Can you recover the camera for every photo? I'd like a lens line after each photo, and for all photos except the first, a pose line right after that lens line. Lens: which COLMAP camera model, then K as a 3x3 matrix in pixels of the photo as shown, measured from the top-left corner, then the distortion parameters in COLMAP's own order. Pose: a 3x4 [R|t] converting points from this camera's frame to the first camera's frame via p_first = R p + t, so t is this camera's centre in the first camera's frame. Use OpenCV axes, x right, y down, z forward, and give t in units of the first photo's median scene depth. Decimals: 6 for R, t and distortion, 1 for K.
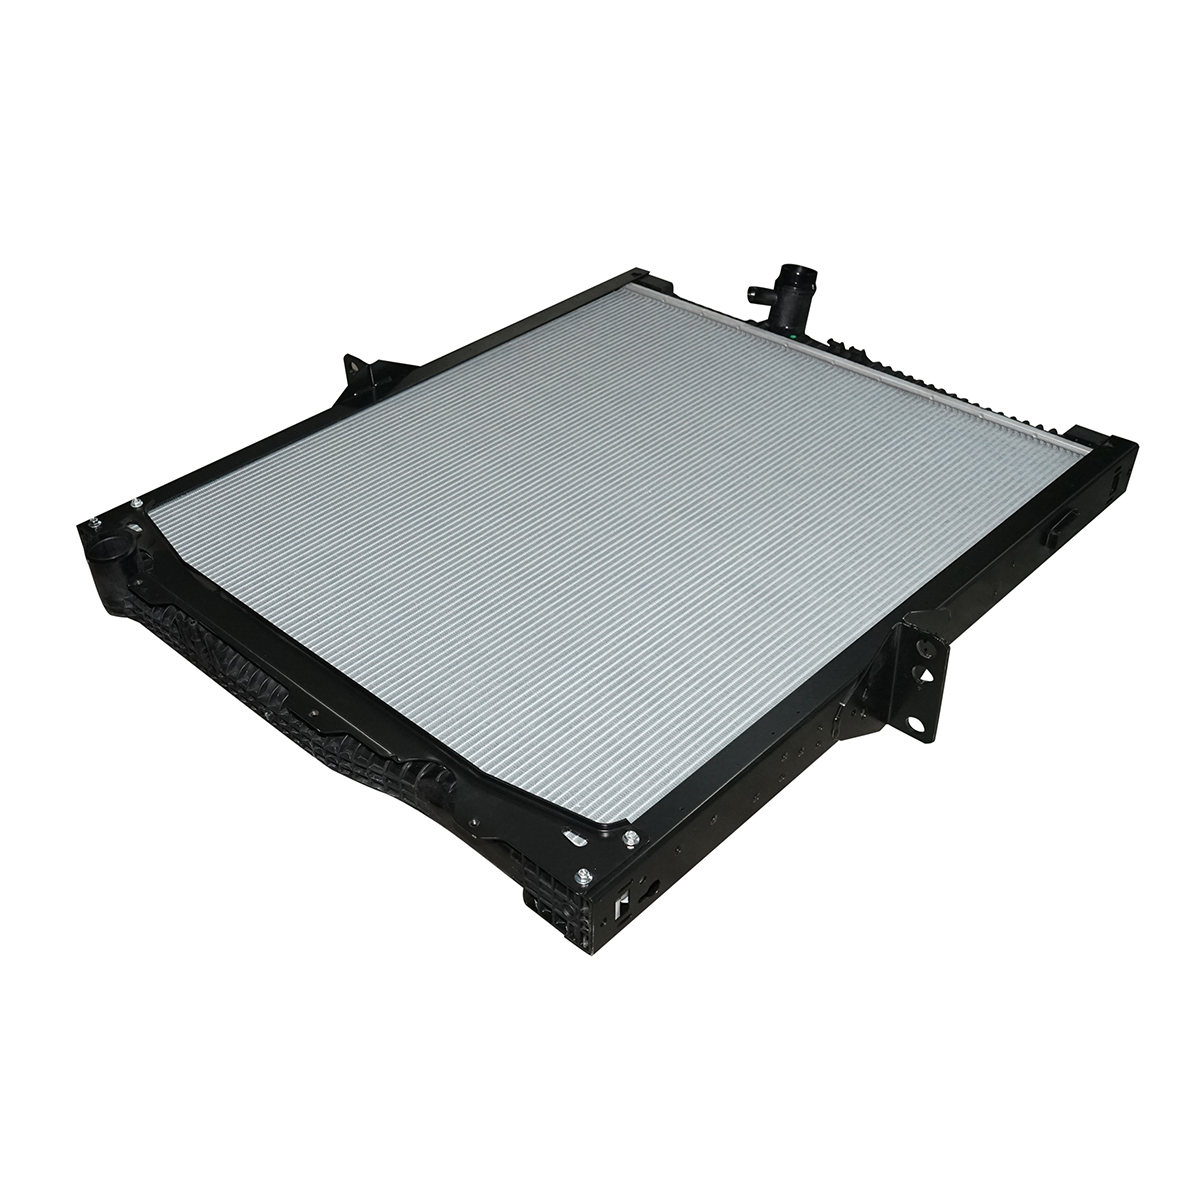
lens RADIAL K [[1388.9, 0, 638.6], [0, 1388.9, 598.4], [0, 0, 1]] dist [0.002155, 0.001332]
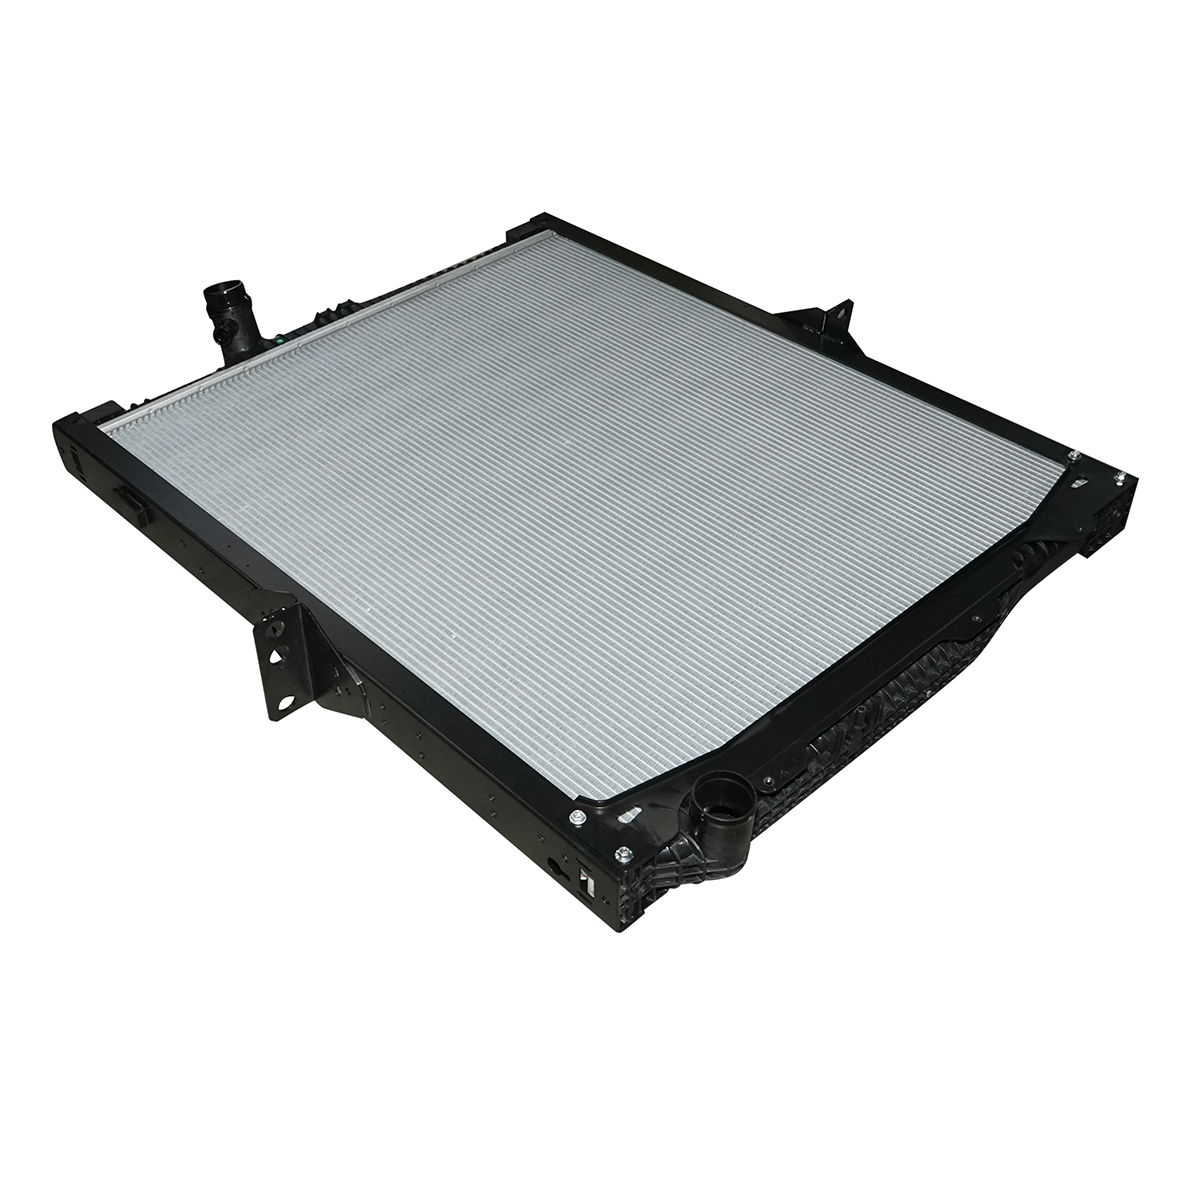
lens RADIAL K [[1388.9, 0, 638.6], [0, 1388.9, 598.4], [0, 0, 1]] dist [0.002155, 0.001332]
pose [[0.054750, -0.633270, 0.771992, -0.698579], [0.608140, 0.634358, 0.477238, -0.382213], [-0.791939, 0.443351, 0.419848, 0.524022]]
